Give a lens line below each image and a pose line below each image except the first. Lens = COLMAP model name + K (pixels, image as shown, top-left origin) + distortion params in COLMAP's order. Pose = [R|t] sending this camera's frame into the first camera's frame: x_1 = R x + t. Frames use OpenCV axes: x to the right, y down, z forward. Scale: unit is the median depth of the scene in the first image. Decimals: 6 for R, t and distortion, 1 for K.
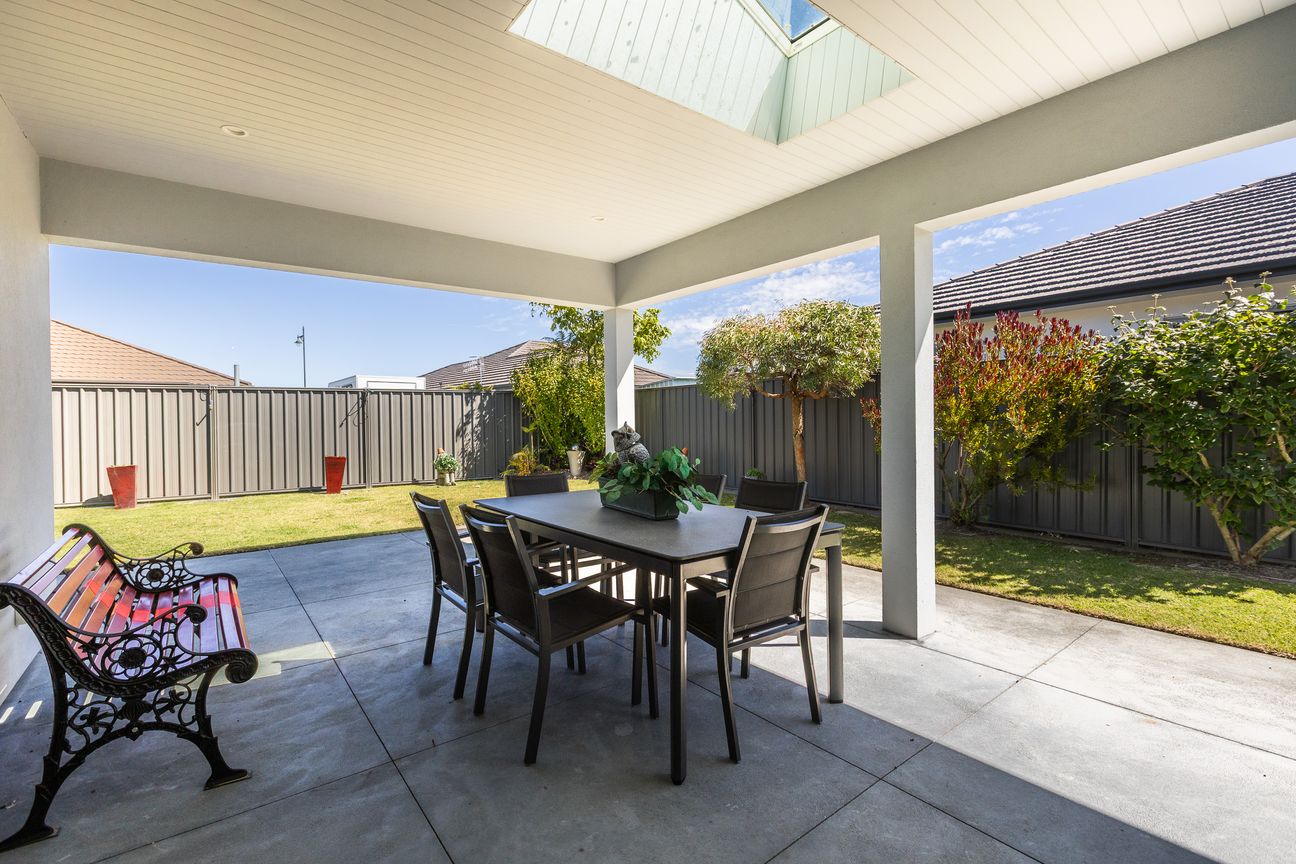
lens RADIAL K [[587.1, 0, 643.4], [0, 587.1, 416.7], [0, 0, 1]] dist [-0.001337, -0.000245]
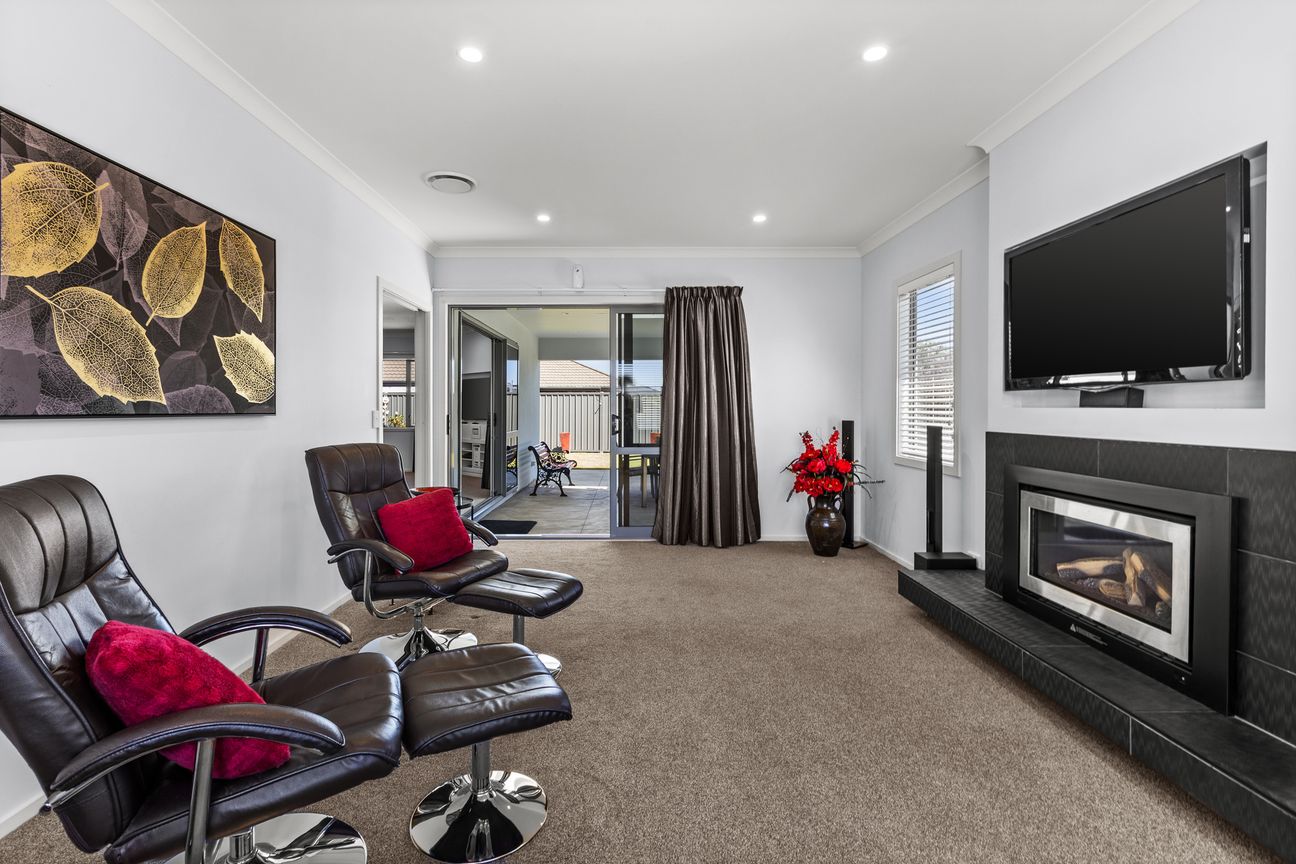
lens RADIAL K [[587.1, 0, 643.4], [0, 587.1, 416.7], [0, 0, 1]] dist [-0.001337, -0.000245]
pose [[0.815004, 0.024459, -0.578939, 2.556691], [-0.010823, 0.999577, 0.026994, -0.149016], [0.579355, -0.015734, 0.814924, -2.493525]]
